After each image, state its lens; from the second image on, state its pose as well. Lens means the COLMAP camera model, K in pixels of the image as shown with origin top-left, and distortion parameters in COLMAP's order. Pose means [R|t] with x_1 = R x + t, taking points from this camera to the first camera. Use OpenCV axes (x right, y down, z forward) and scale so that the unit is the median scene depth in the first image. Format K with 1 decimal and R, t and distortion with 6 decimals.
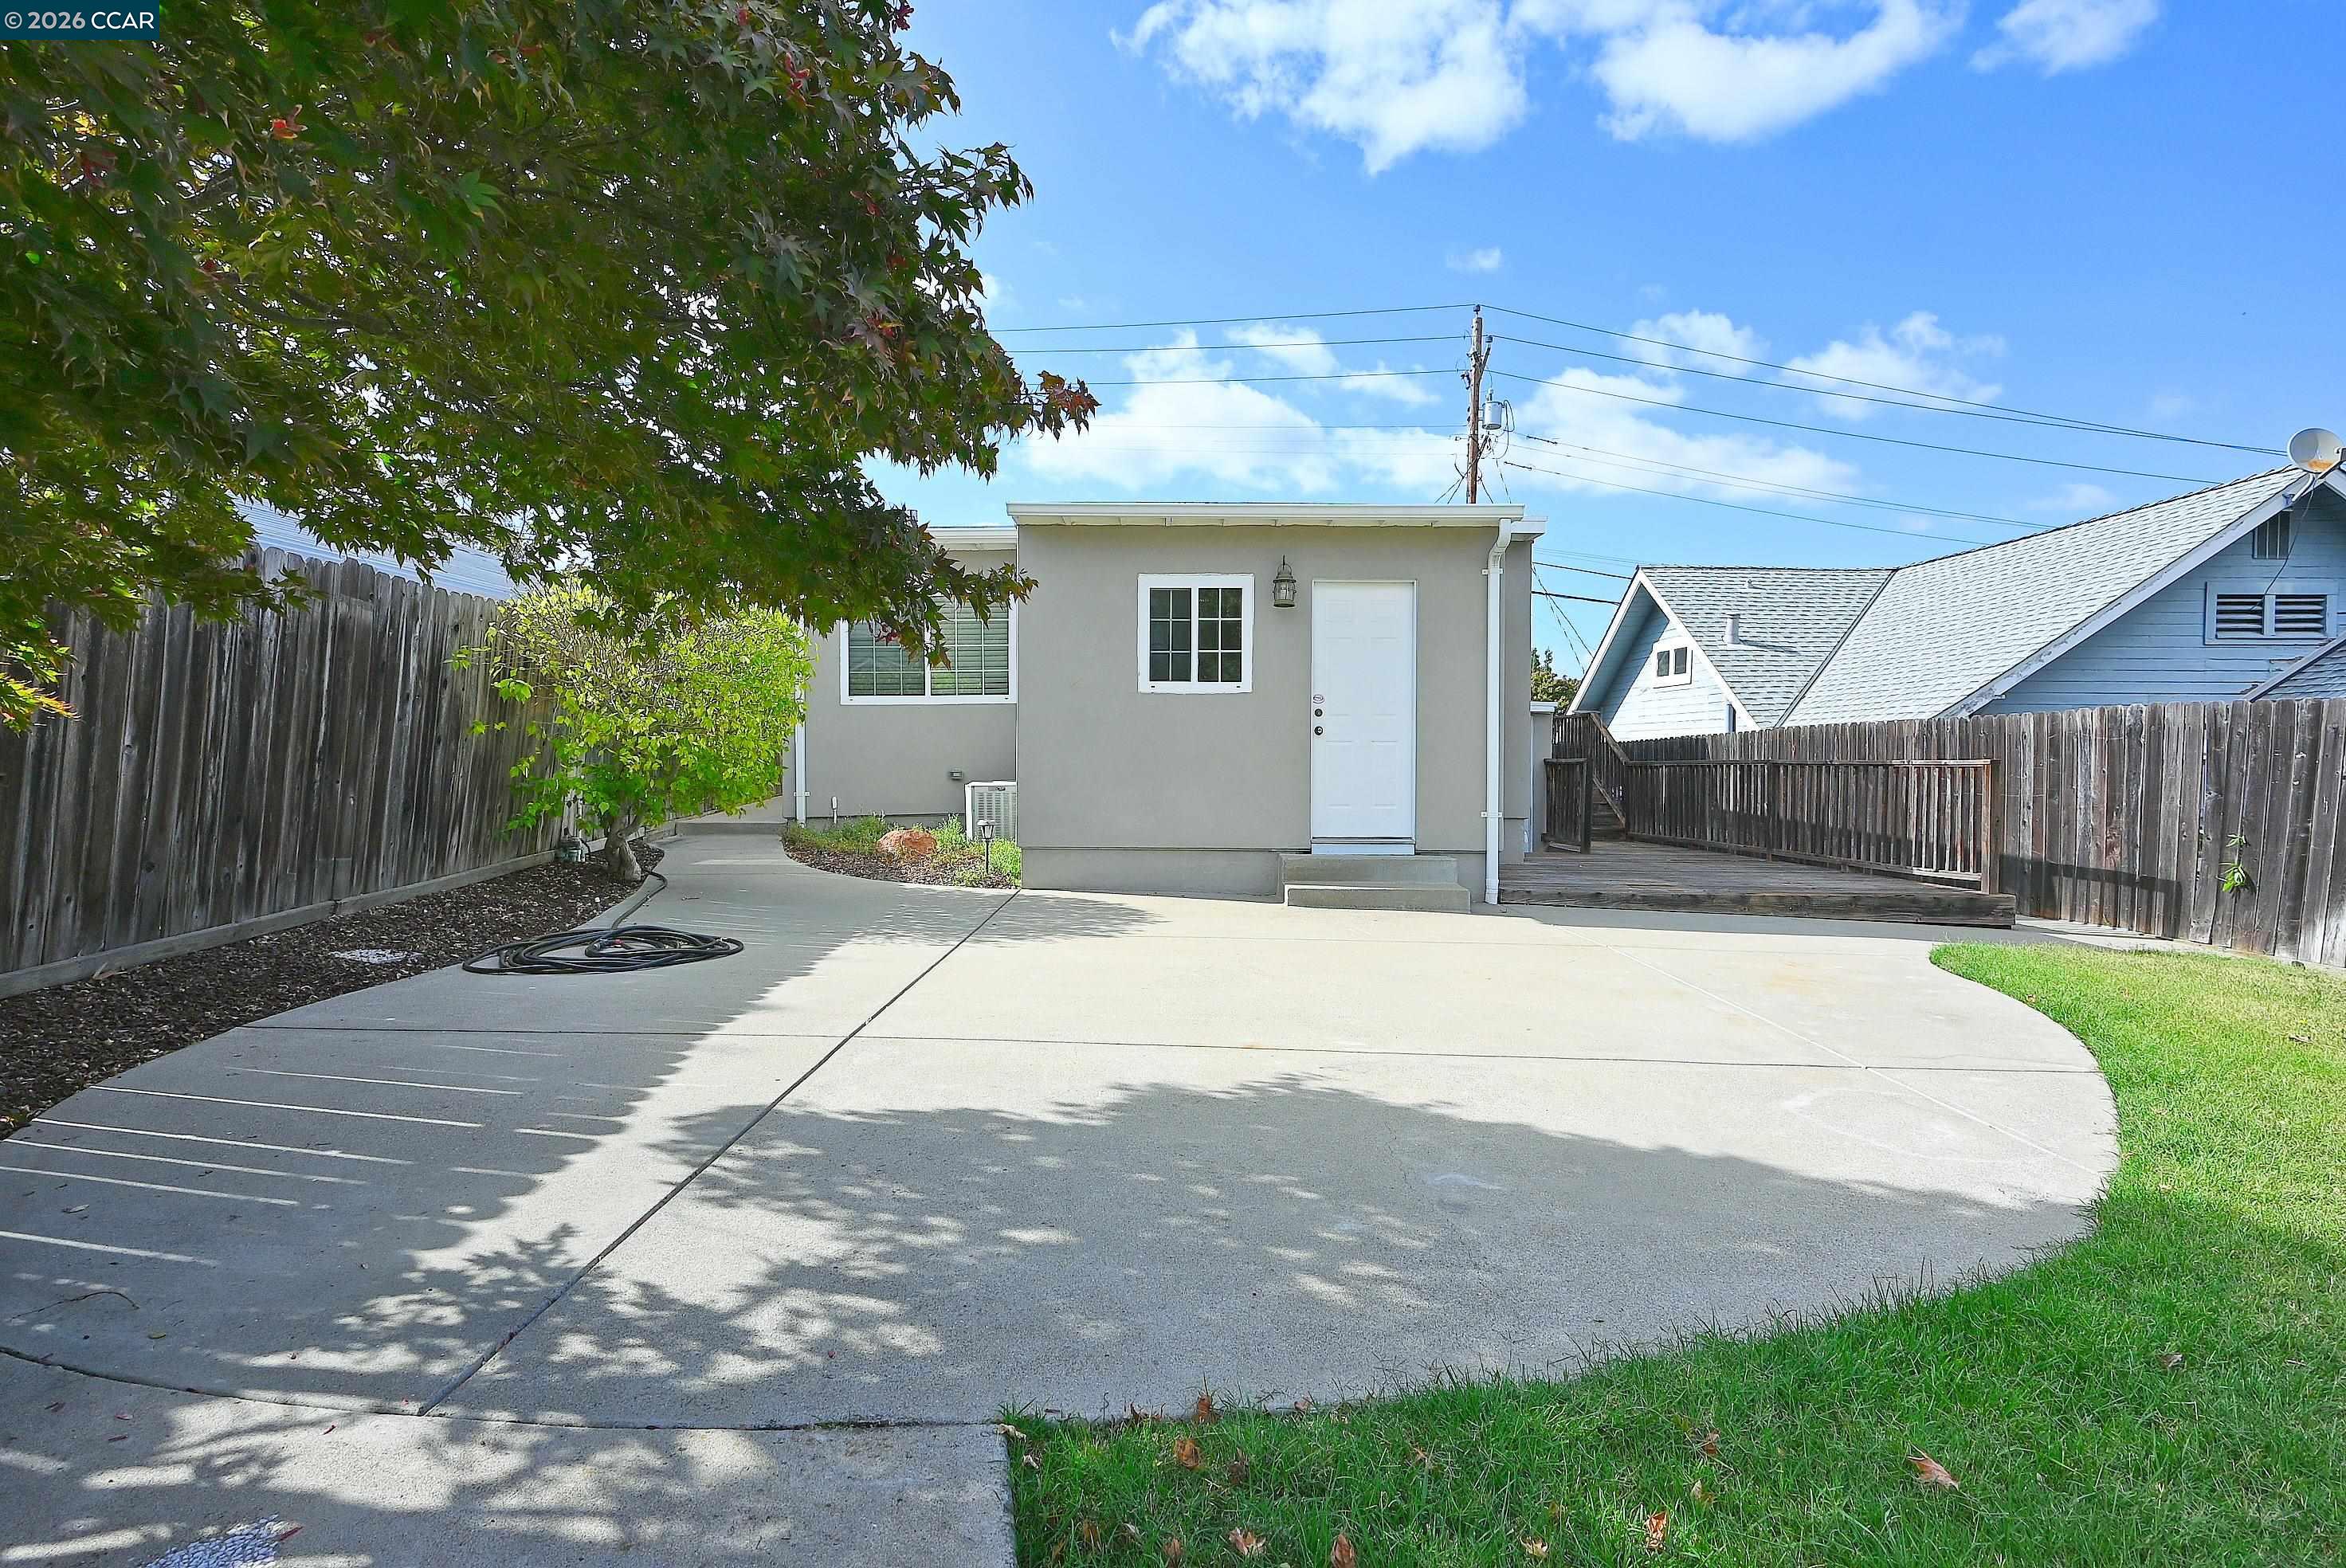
lens RADIAL K [[1180.2, 0, 1177.6], [0, 1180.2, 778.4], [0, 0, 1]] dist [-0.002667, -0.000087]
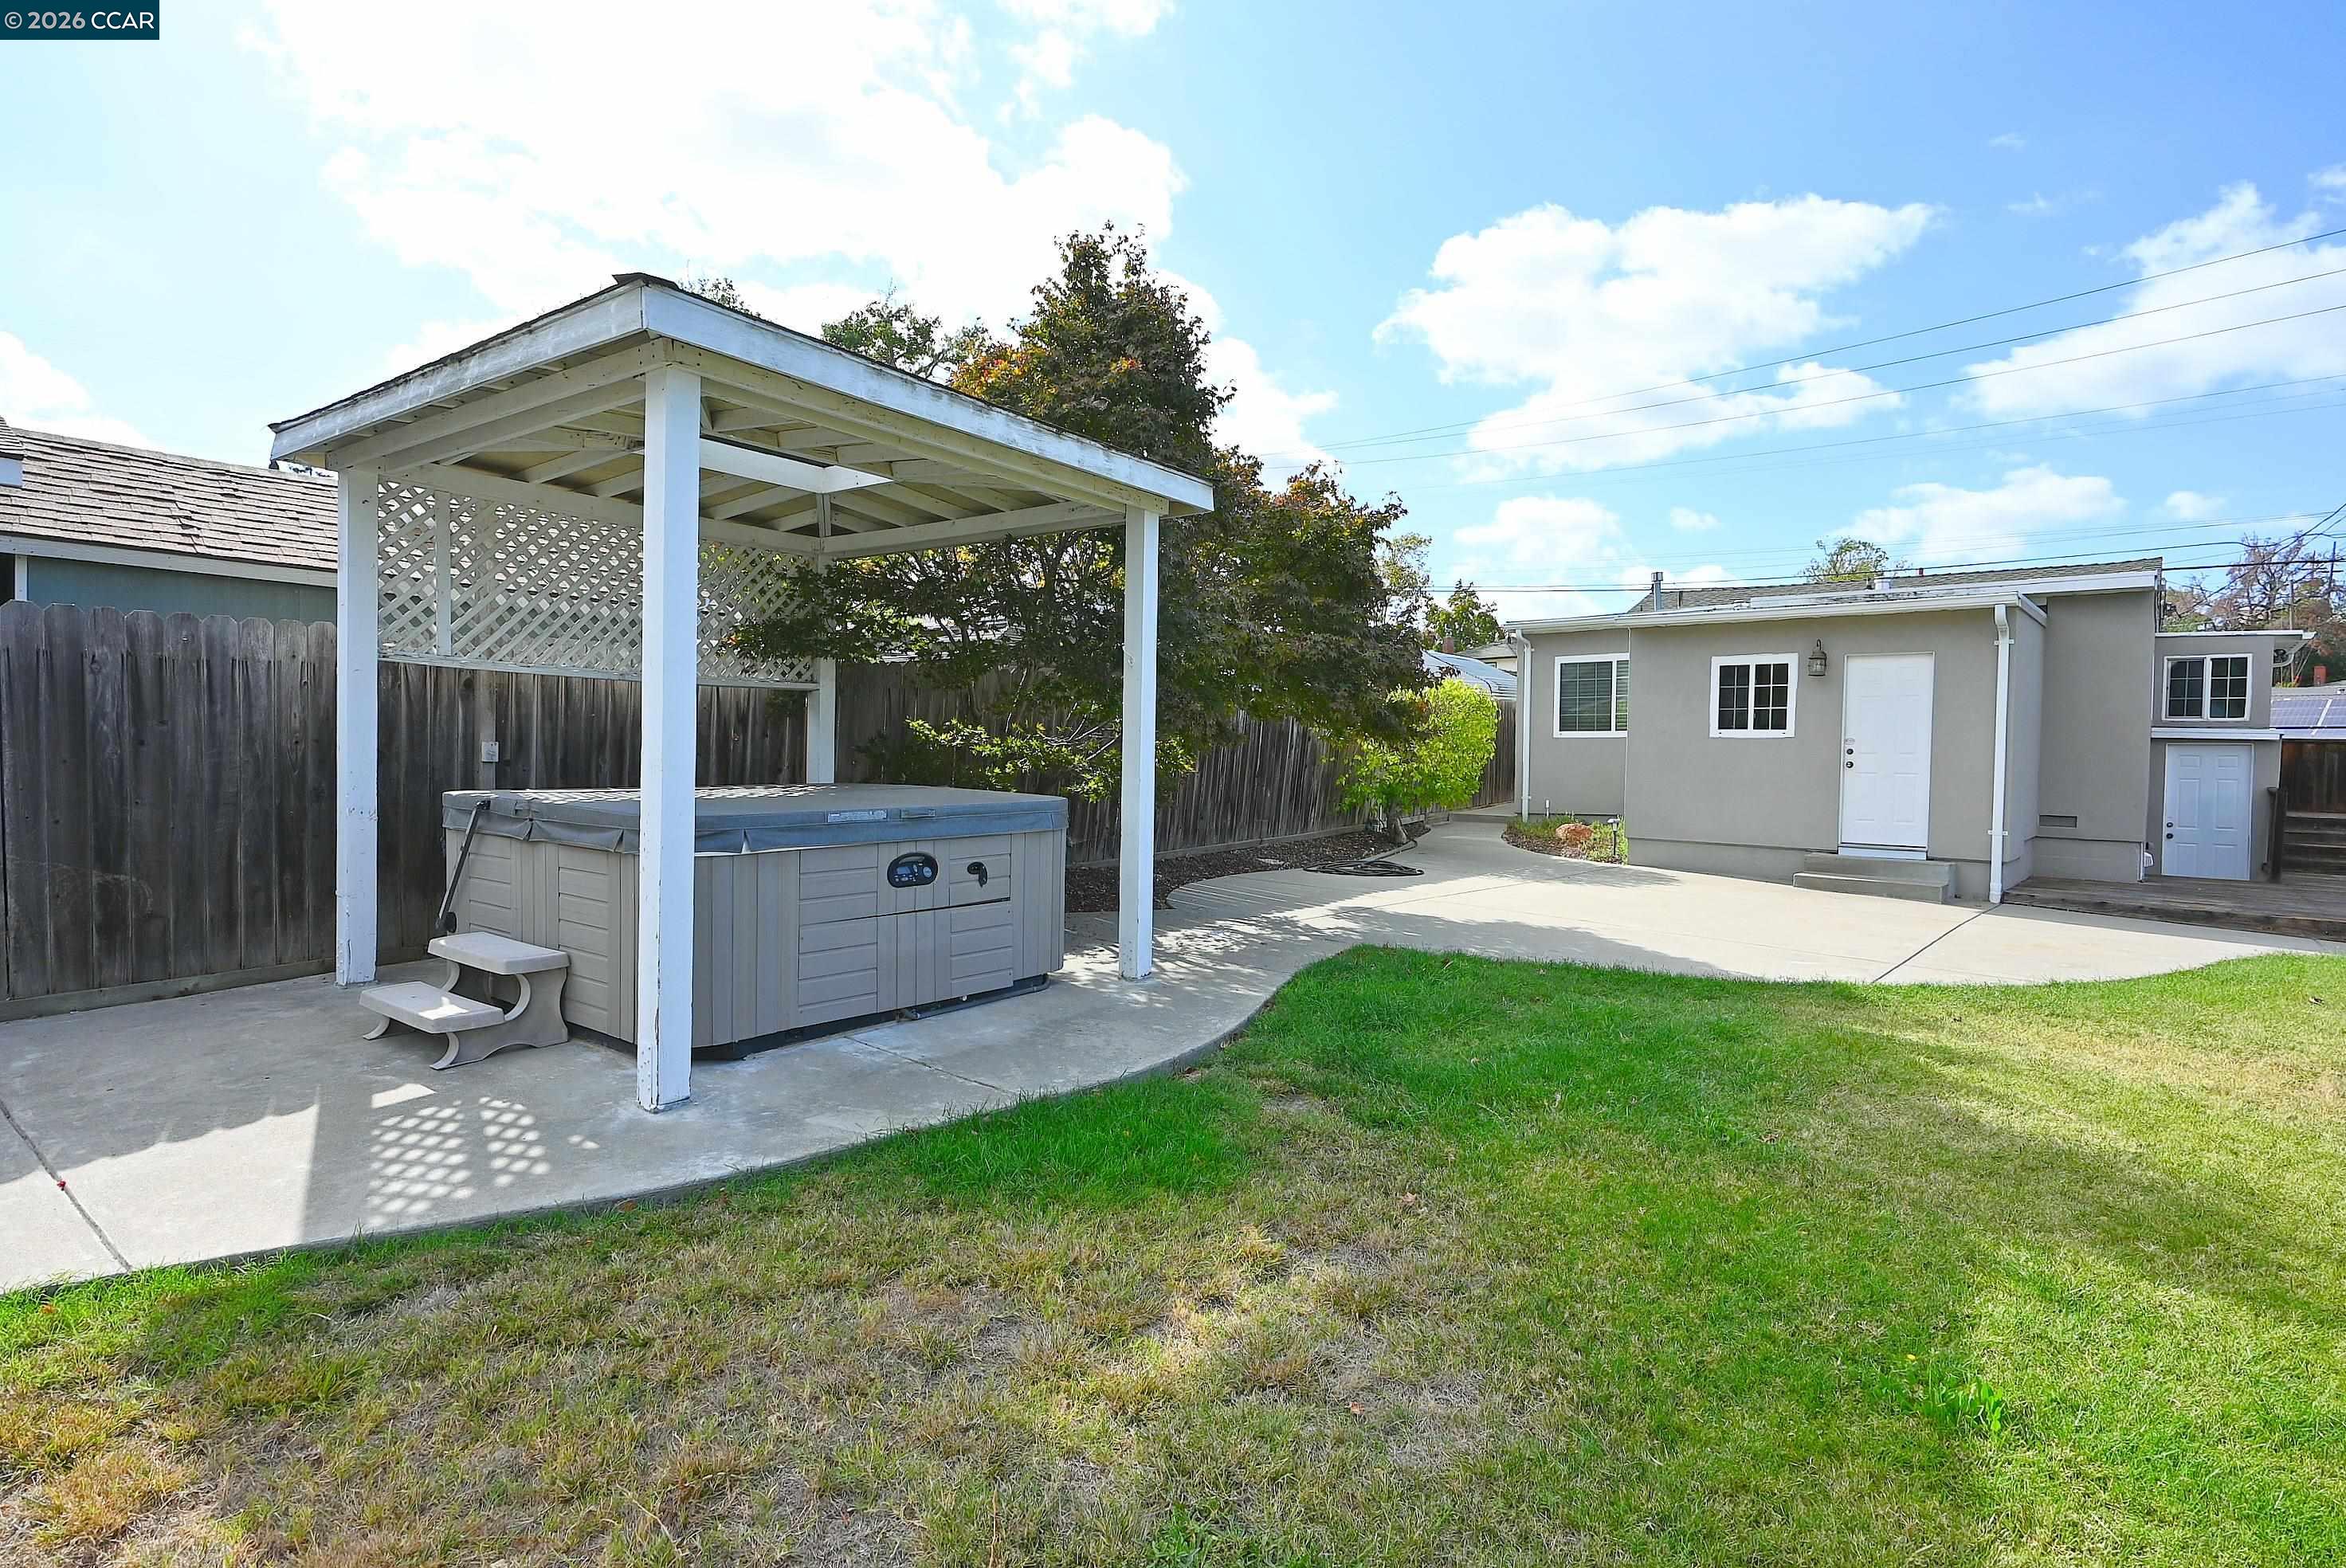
lens RADIAL K [[1237.1, 0, 1177.2], [0, 1237.1, 793.4], [0, 0, 1]] dist [0.001110, 0.000297]
pose [[0.758510, 0.032715, -0.650839, 0.468728], [-0.023387, 0.999462, 0.022984, -0.022386], [0.651241, -0.002213, 0.758867, -0.602113]]
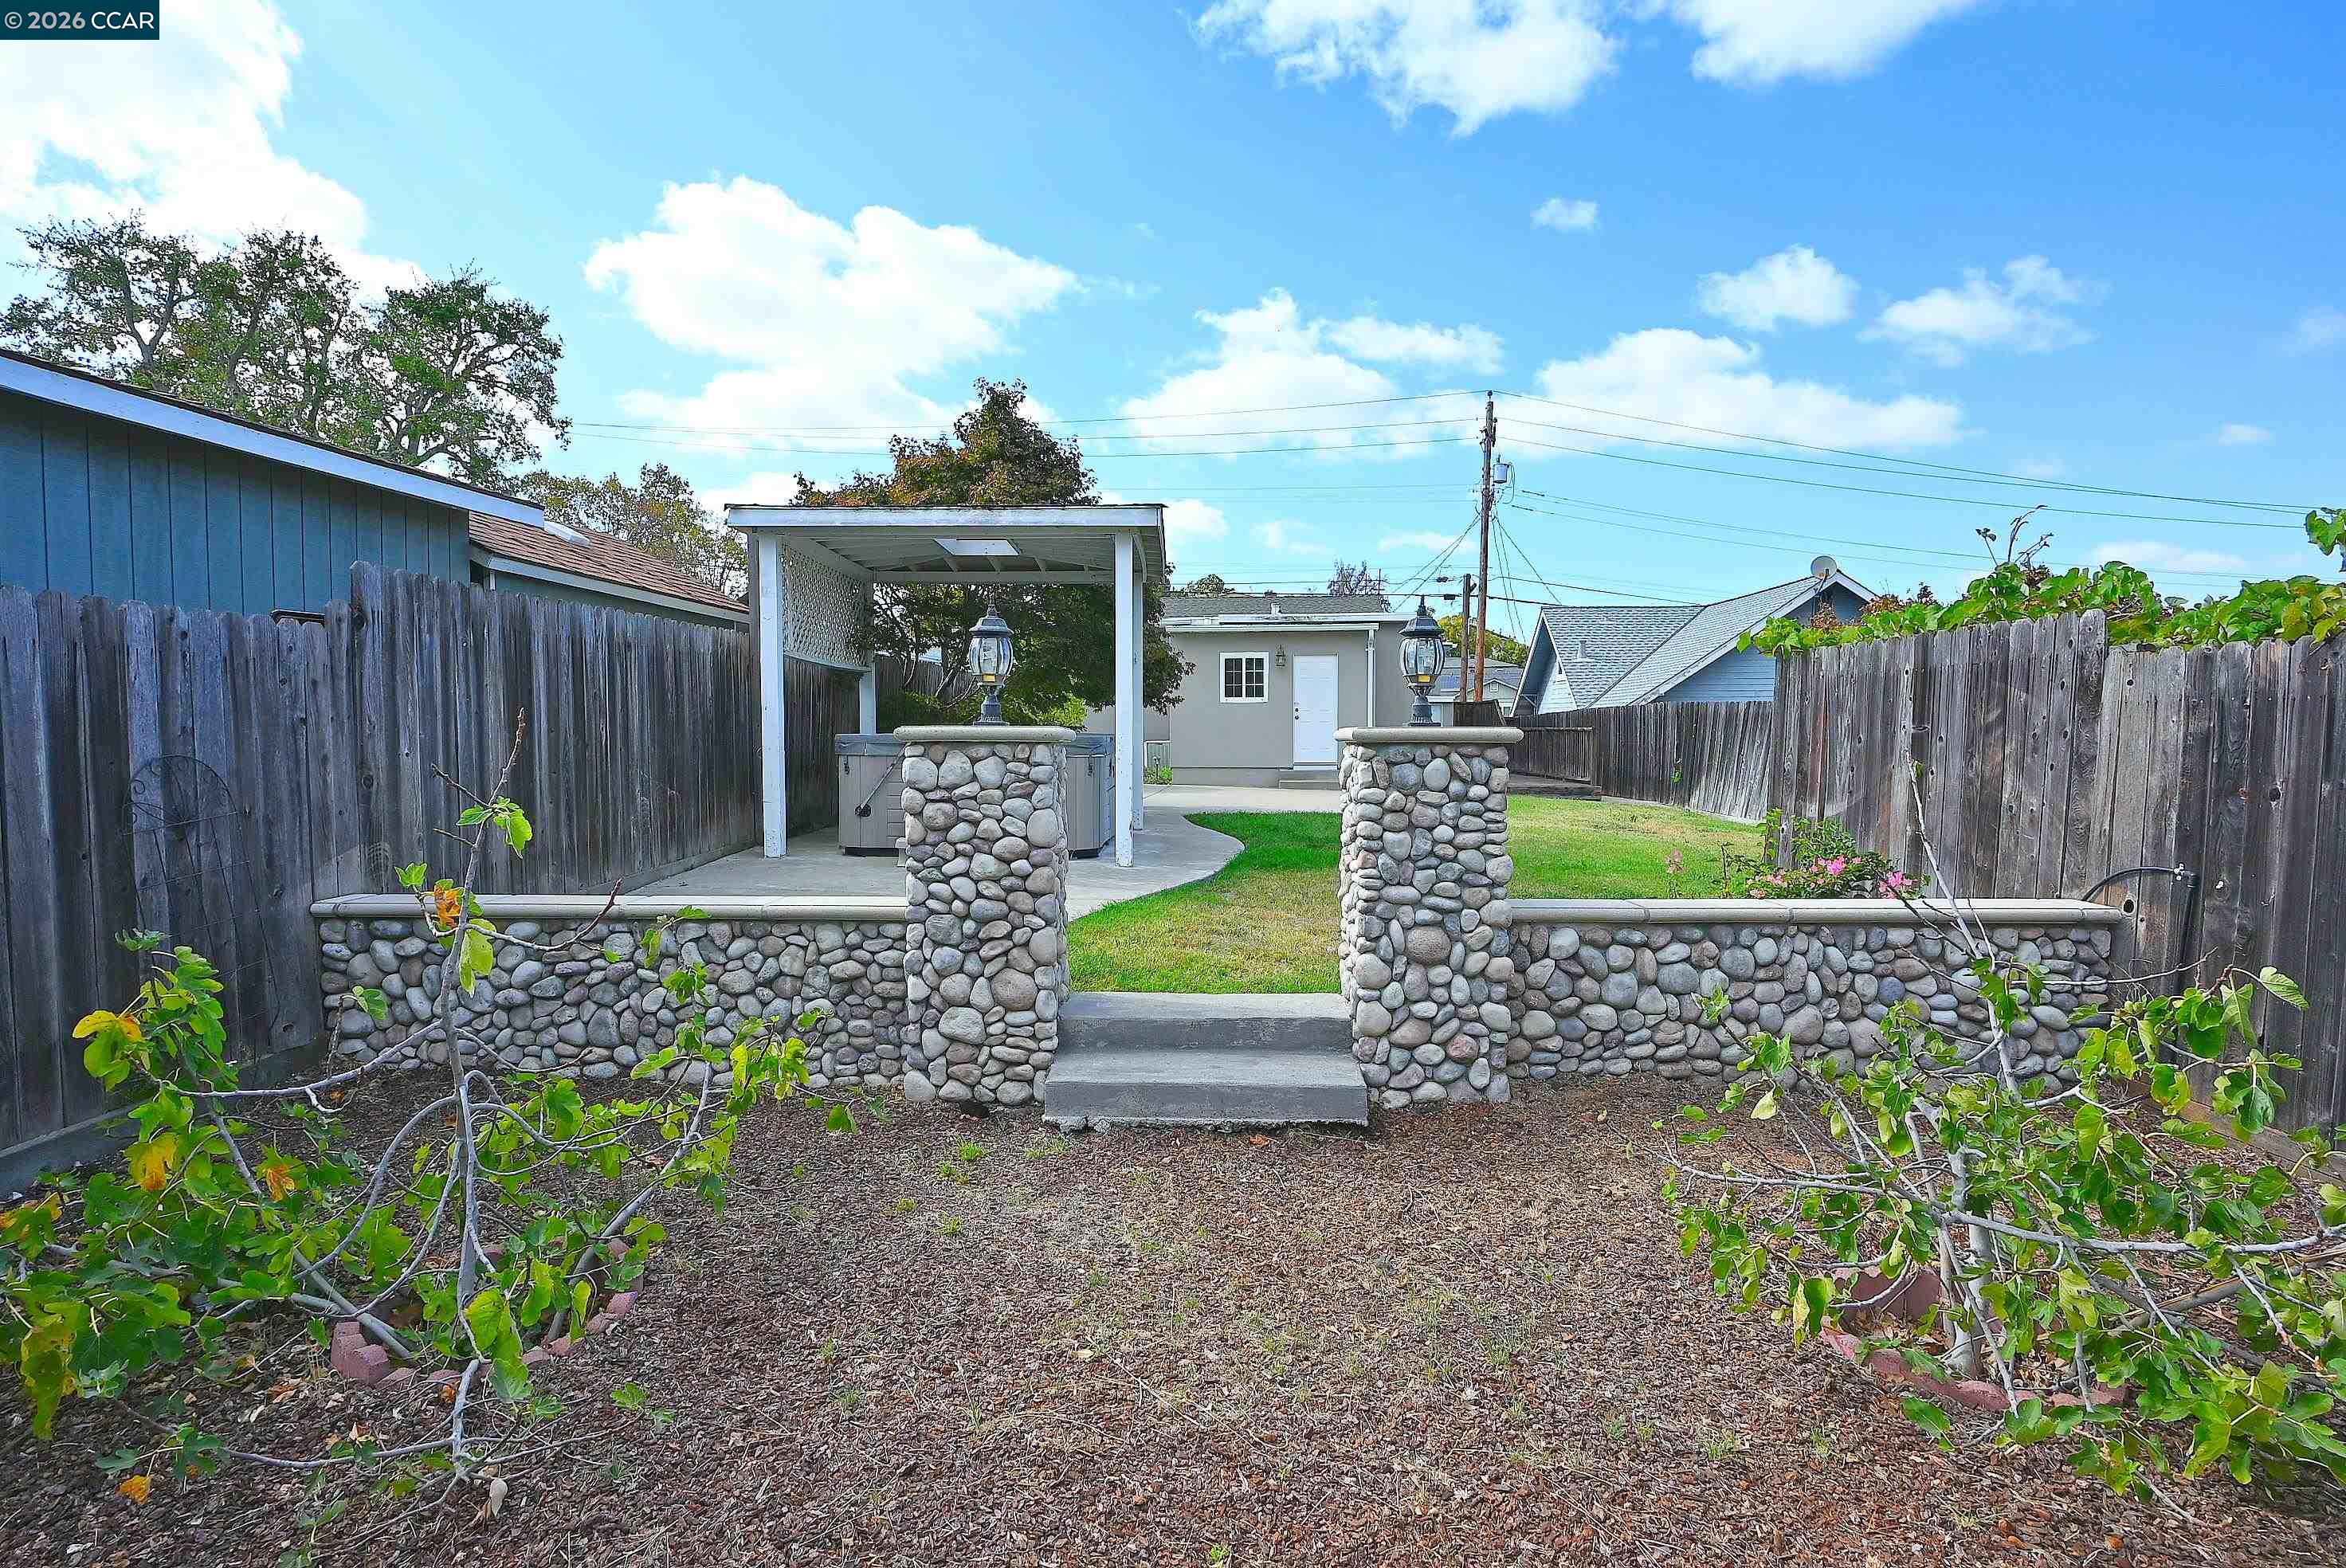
lens RADIAL K [[1180.2, 0, 1172.6], [0, 1180.2, 790.4], [0, 0, 1]] dist [-0.002667, -0.000087]
pose [[0.996517, 0.000208, -0.083391, 0.070017], [0.004003, 0.998725, 0.050327, -0.014445], [0.083295, -0.050485, 0.995245, -1.398430]]
